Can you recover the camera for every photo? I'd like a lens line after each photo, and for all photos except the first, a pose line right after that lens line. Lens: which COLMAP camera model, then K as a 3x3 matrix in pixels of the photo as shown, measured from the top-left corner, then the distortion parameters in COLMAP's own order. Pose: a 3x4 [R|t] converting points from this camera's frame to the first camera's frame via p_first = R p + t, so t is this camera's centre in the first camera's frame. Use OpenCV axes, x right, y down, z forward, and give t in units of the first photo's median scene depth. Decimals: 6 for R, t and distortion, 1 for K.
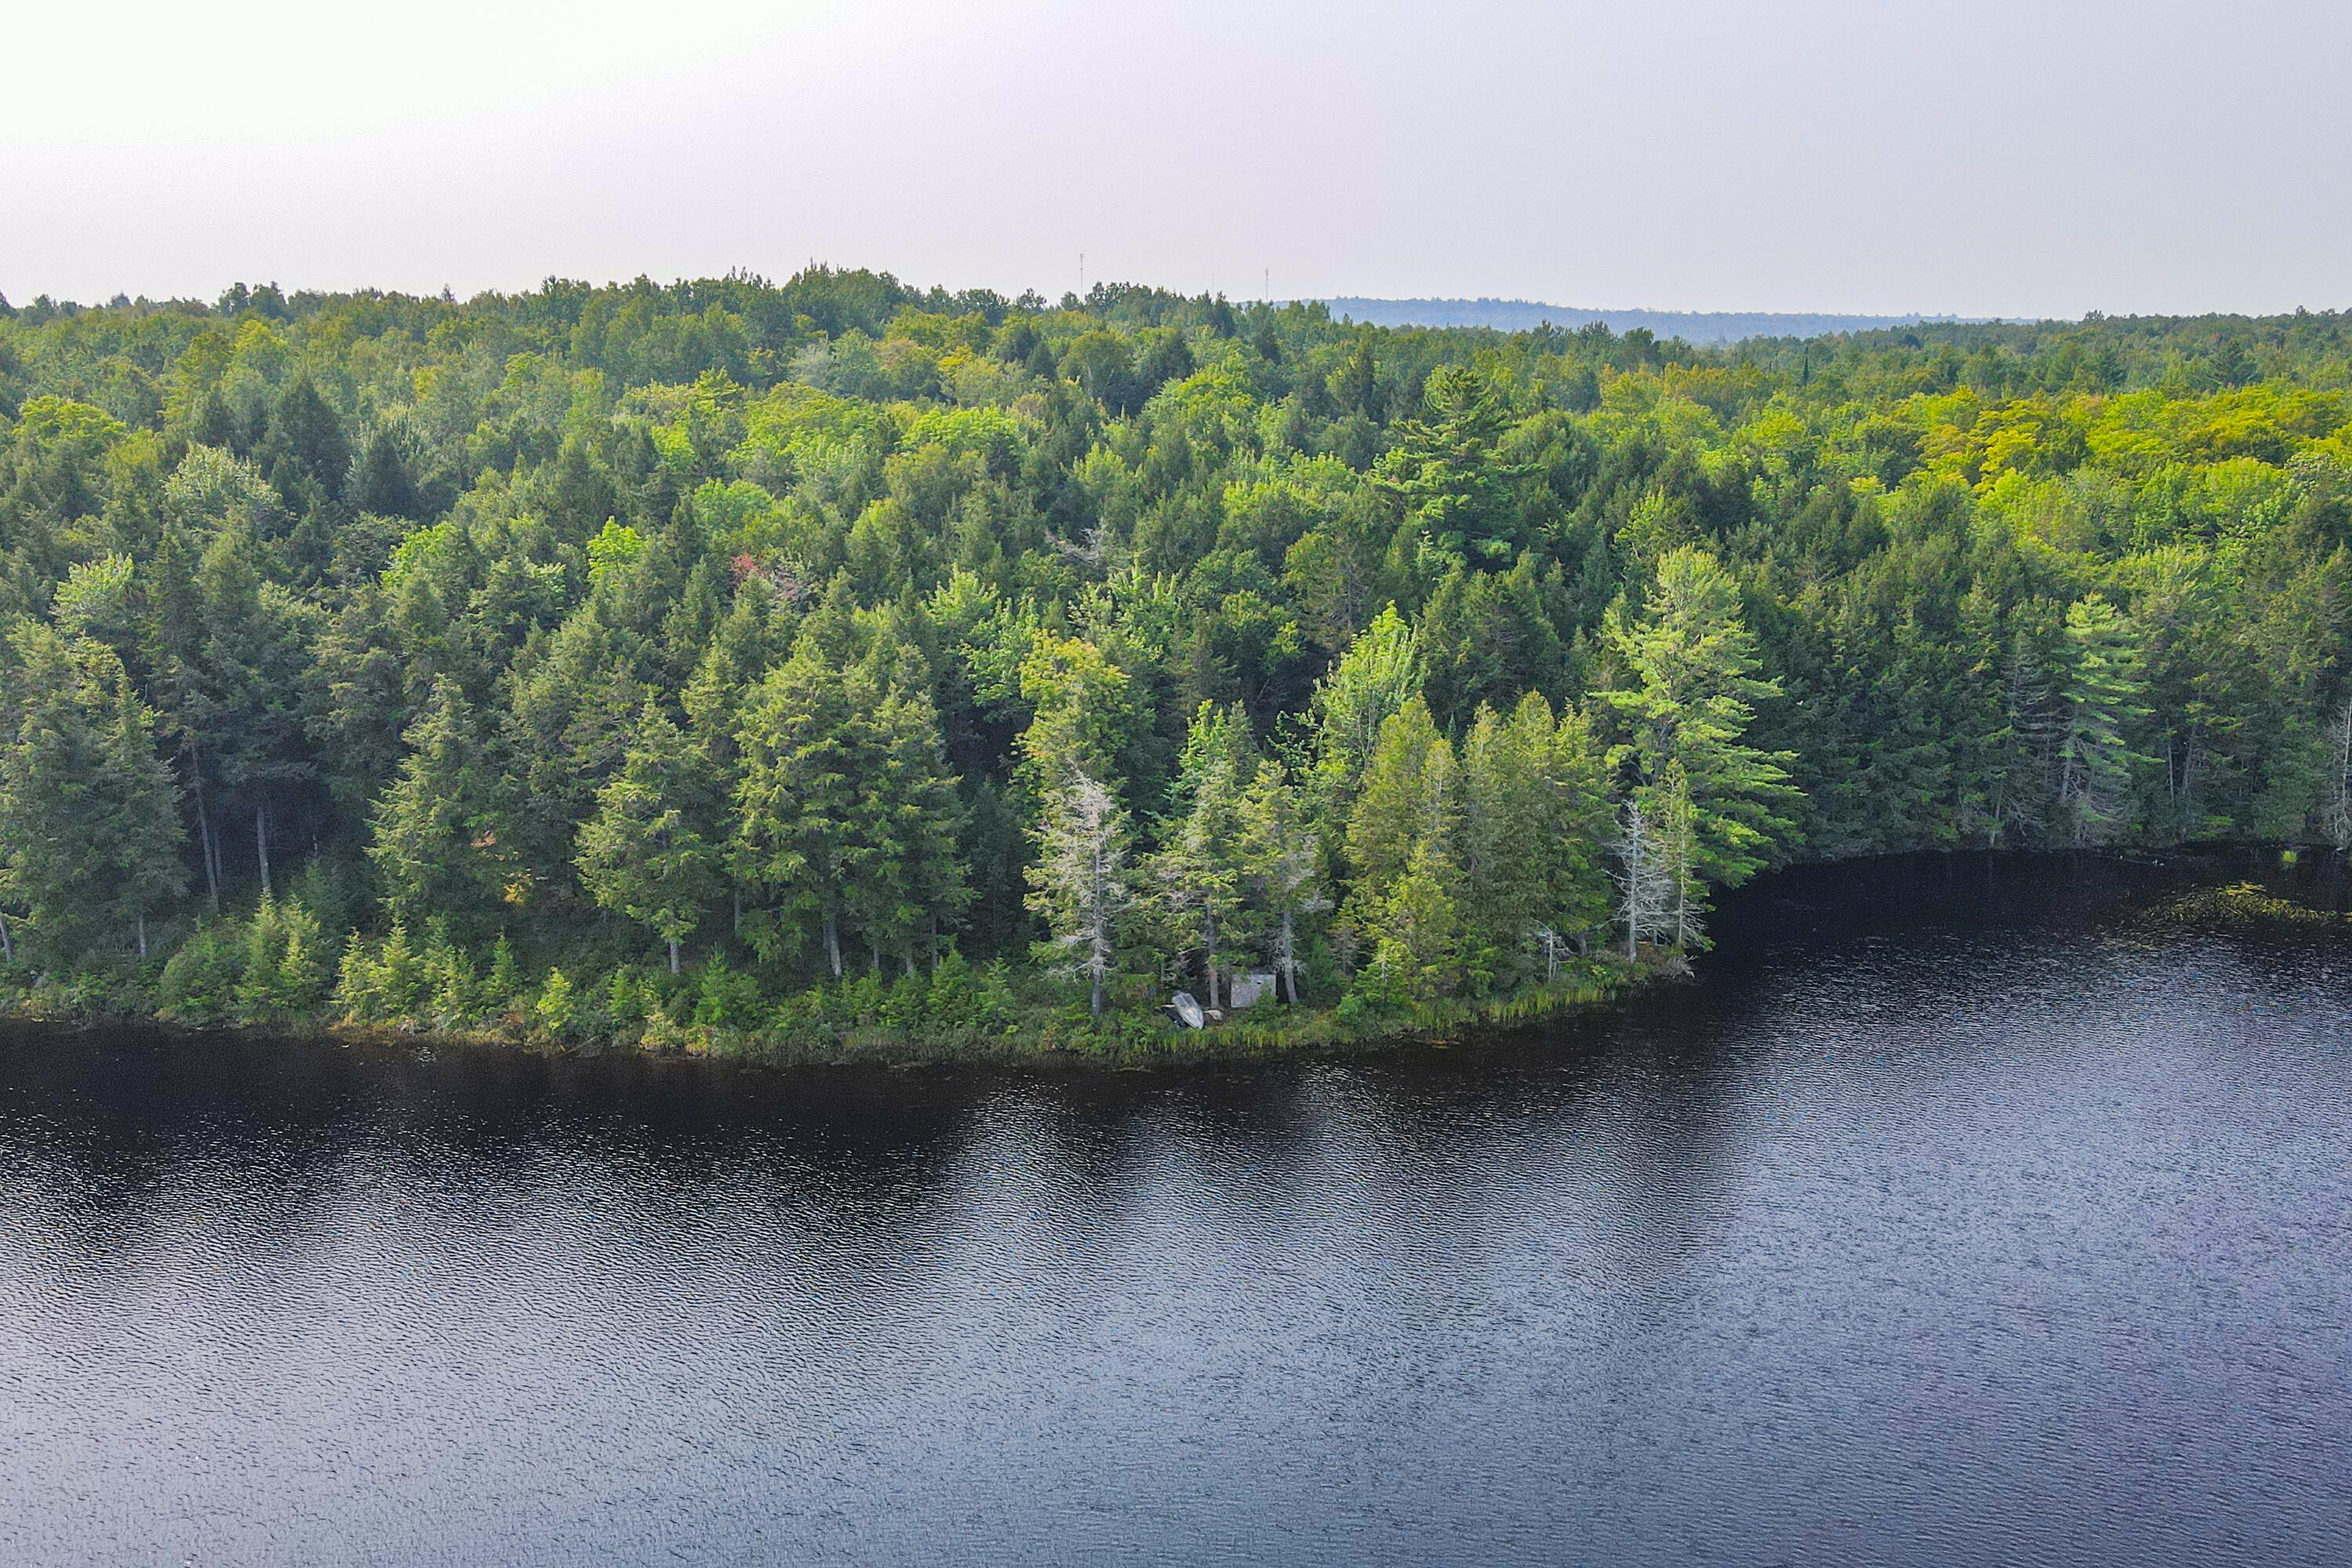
lens RADIAL K [[2102.6, 0, 1176.0], [0, 2102.6, 784.0], [0, 0, 1]] dist [0.000008, 0.058032]
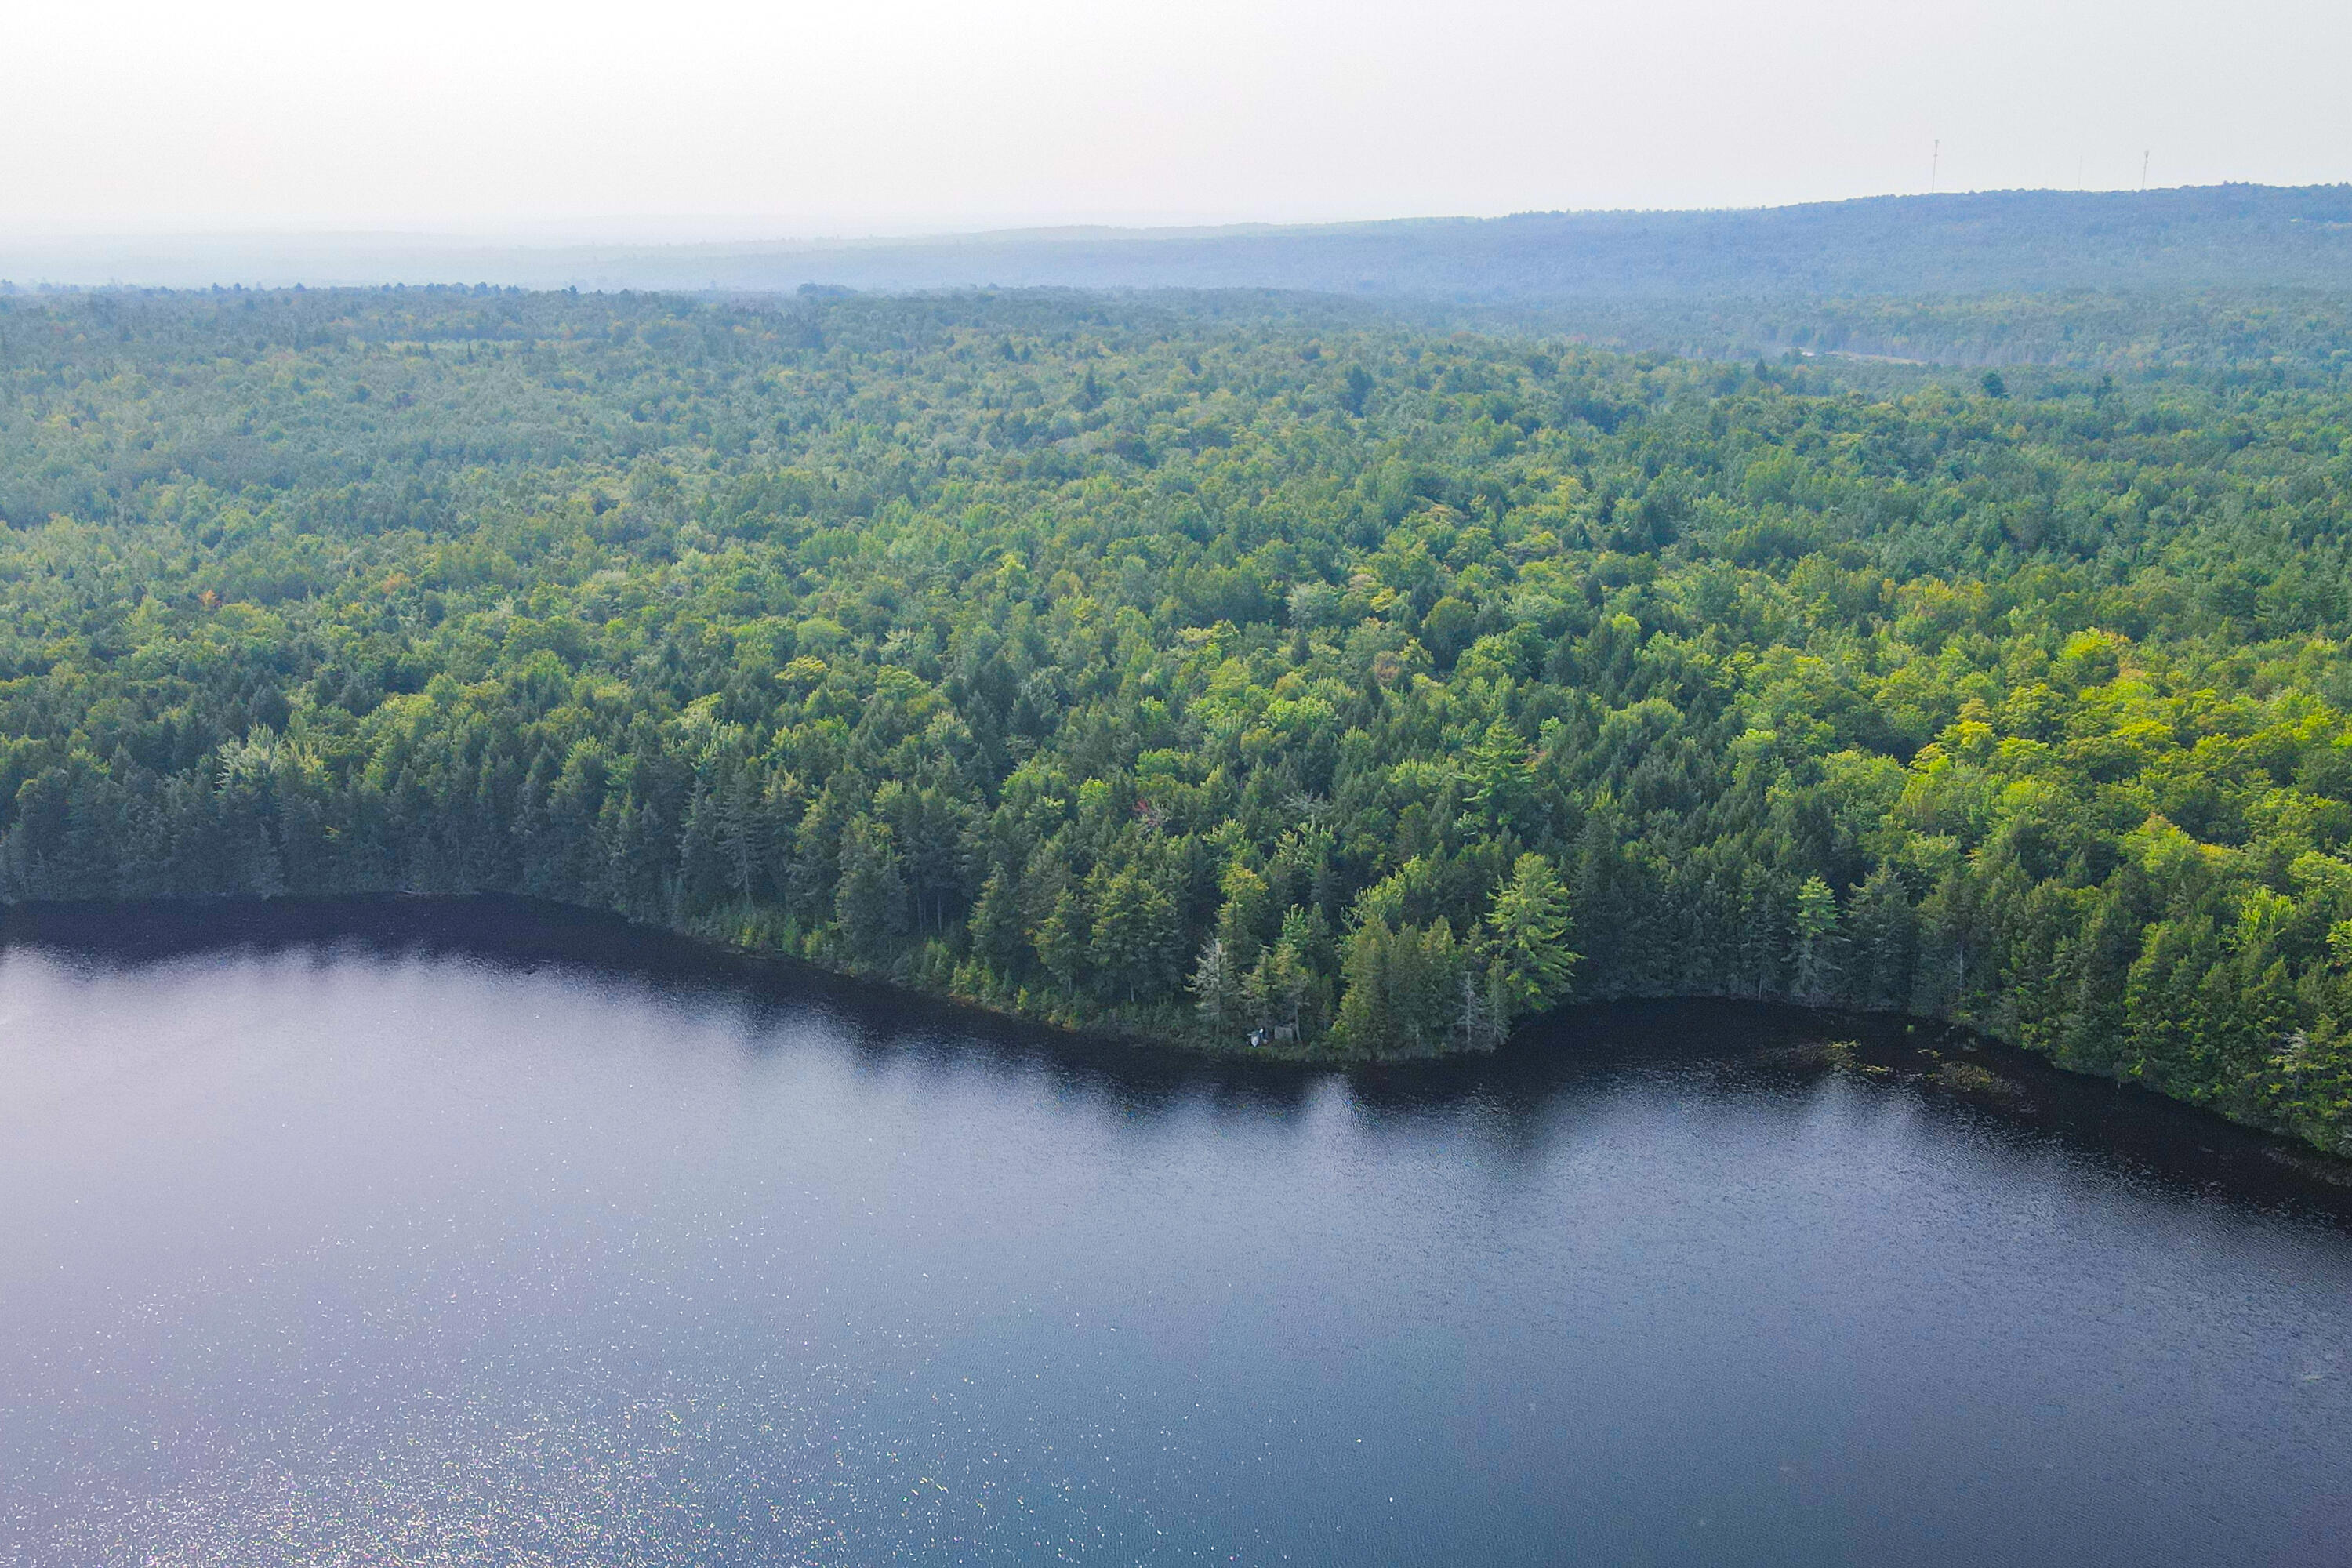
lens RADIAL K [[2102.6, 0, 1176.0], [0, 2102.6, 784.0], [0, 0, 1]] dist [0.000008, 0.058032]
pose [[0.920028, 0.103091, -0.378049, 0.803489], [-0.074842, 0.993242, 0.088711, -0.389739], [0.384639, -0.053323, 0.921525, -1.255783]]
